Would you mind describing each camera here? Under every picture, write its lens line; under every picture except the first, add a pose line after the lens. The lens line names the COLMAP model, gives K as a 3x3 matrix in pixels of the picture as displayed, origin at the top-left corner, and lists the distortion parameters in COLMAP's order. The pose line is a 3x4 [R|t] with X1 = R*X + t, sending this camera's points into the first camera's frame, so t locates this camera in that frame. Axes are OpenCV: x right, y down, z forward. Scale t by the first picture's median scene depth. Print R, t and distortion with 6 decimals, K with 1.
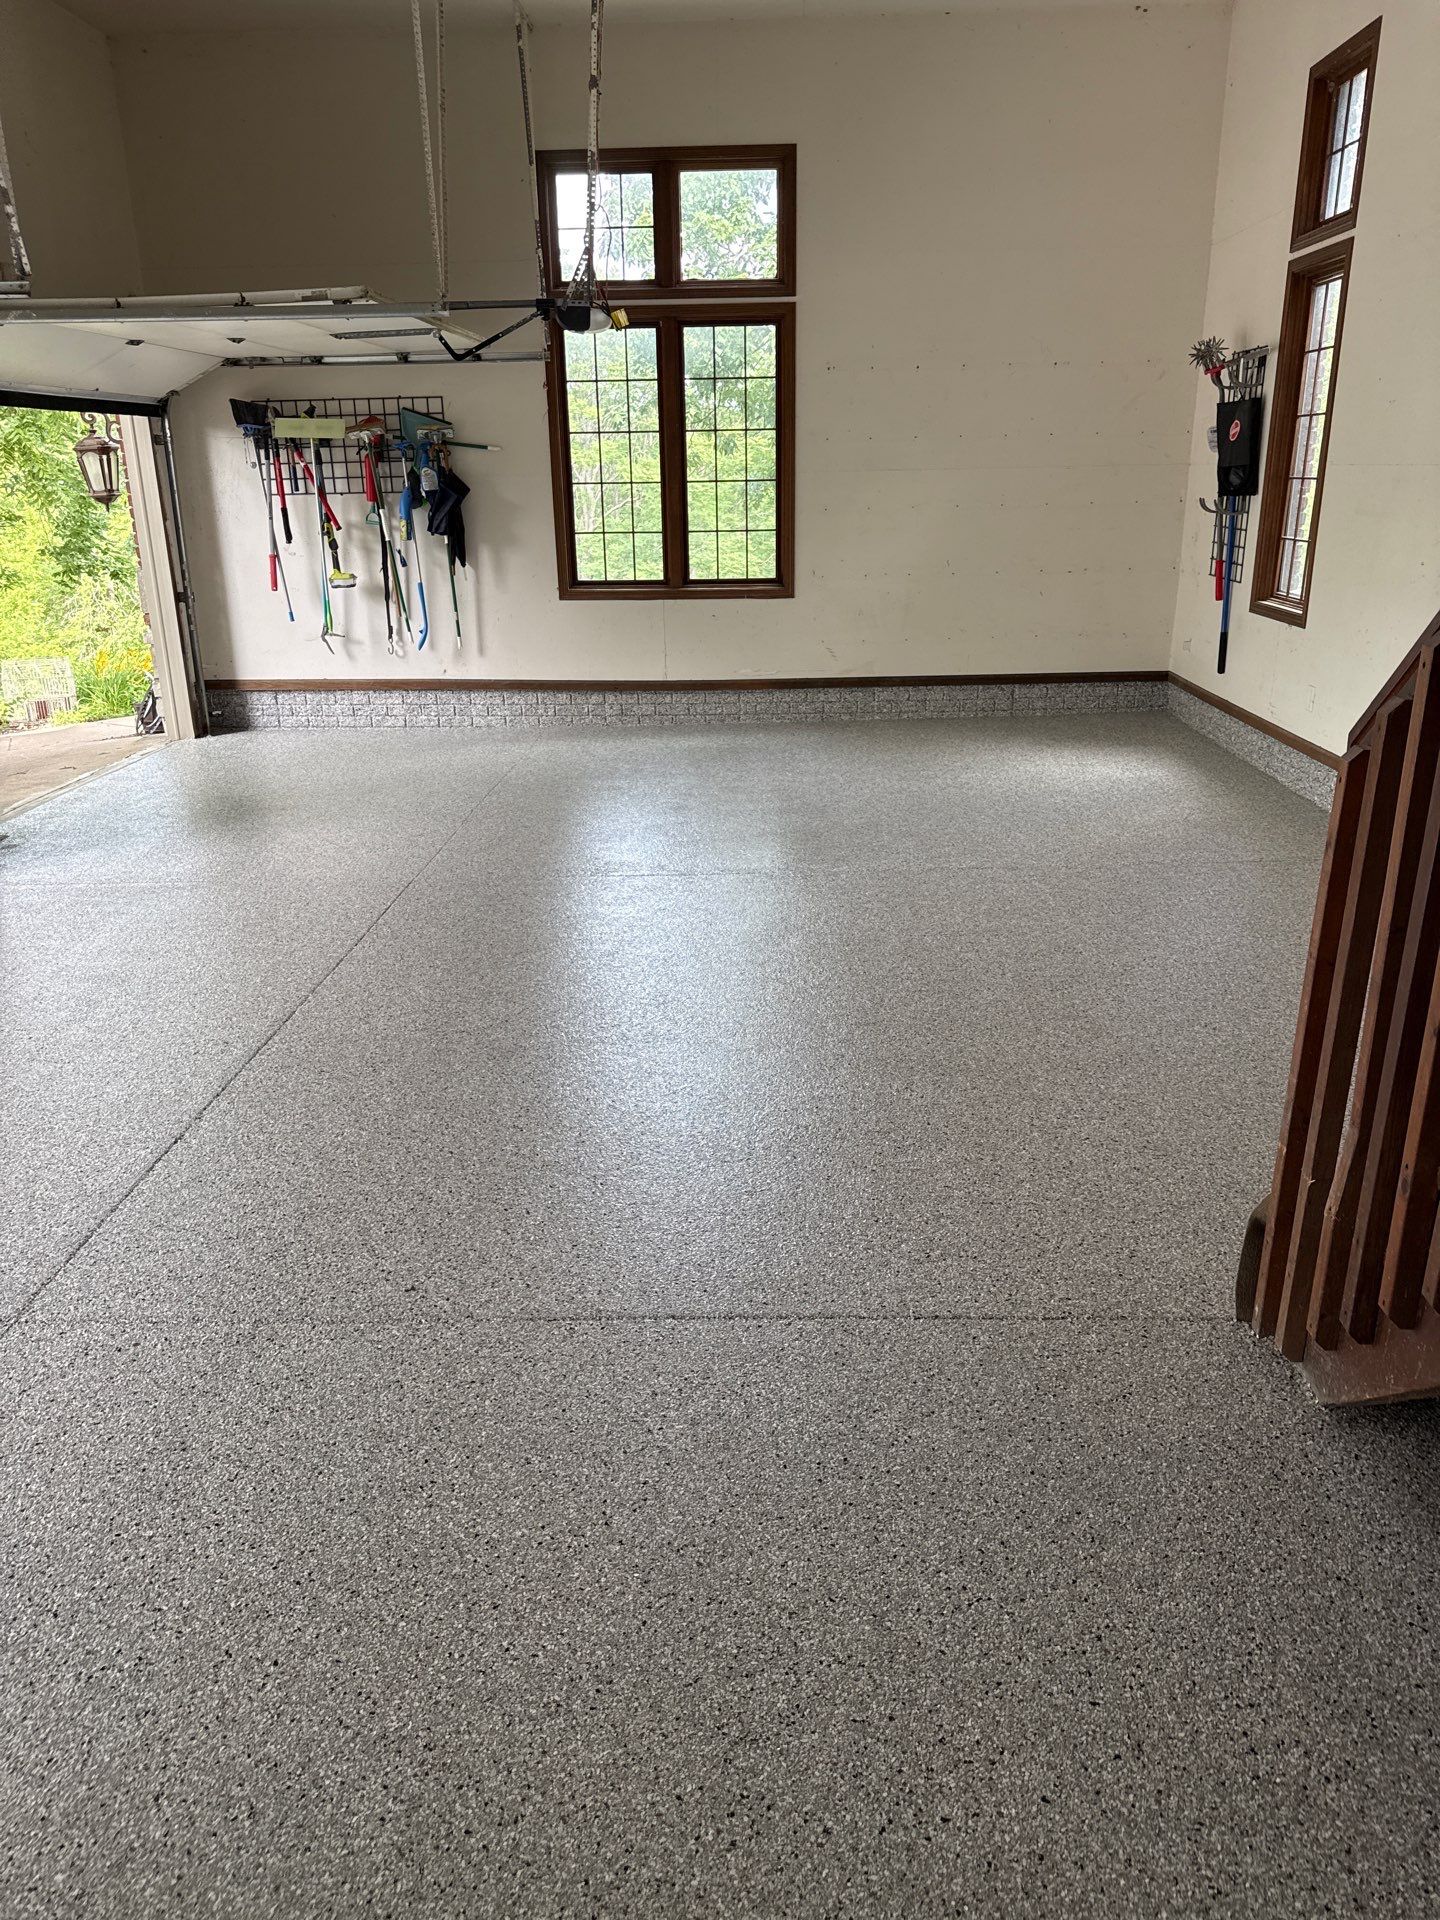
lens RADIAL K [[1378.0, 0, 720.0], [0, 1378.0, 960.0], [0, 0, 1]] dist [0.030634, -0.025817]
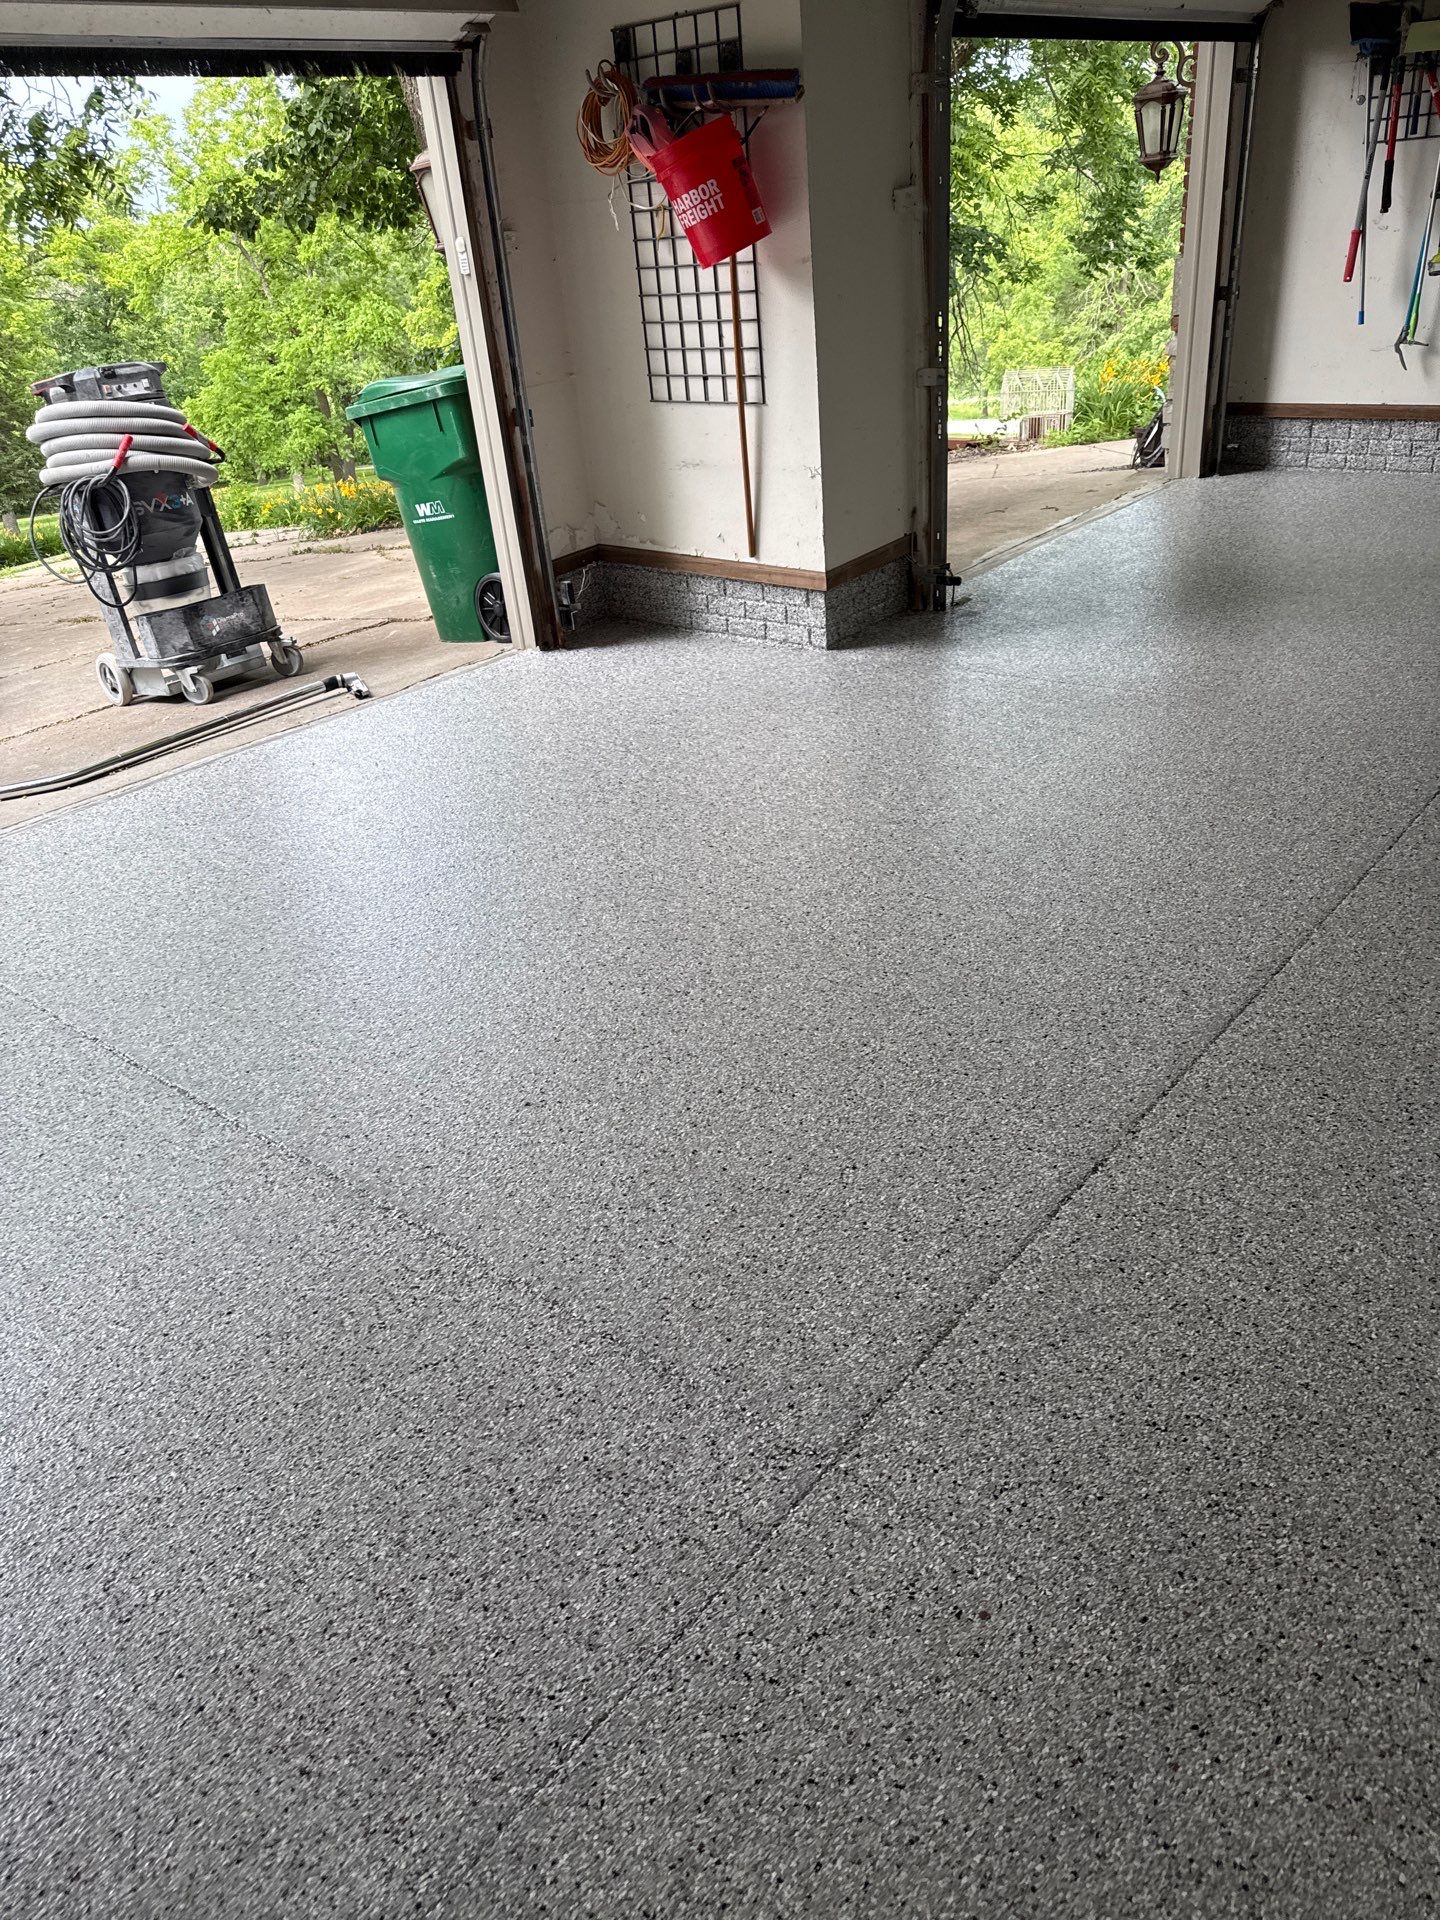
lens RADIAL K [[1367.4, 0, 720.0], [0, 1367.4, 960.0], [0, 0, 1]] dist [-0.002103, -0.002319]
pose [[0.791040, 0.255739, -0.555746, -0.083120], [-0.137358, 0.959484, 0.246014, -0.047403], [0.596145, -0.118271, 0.794118, 0.159367]]
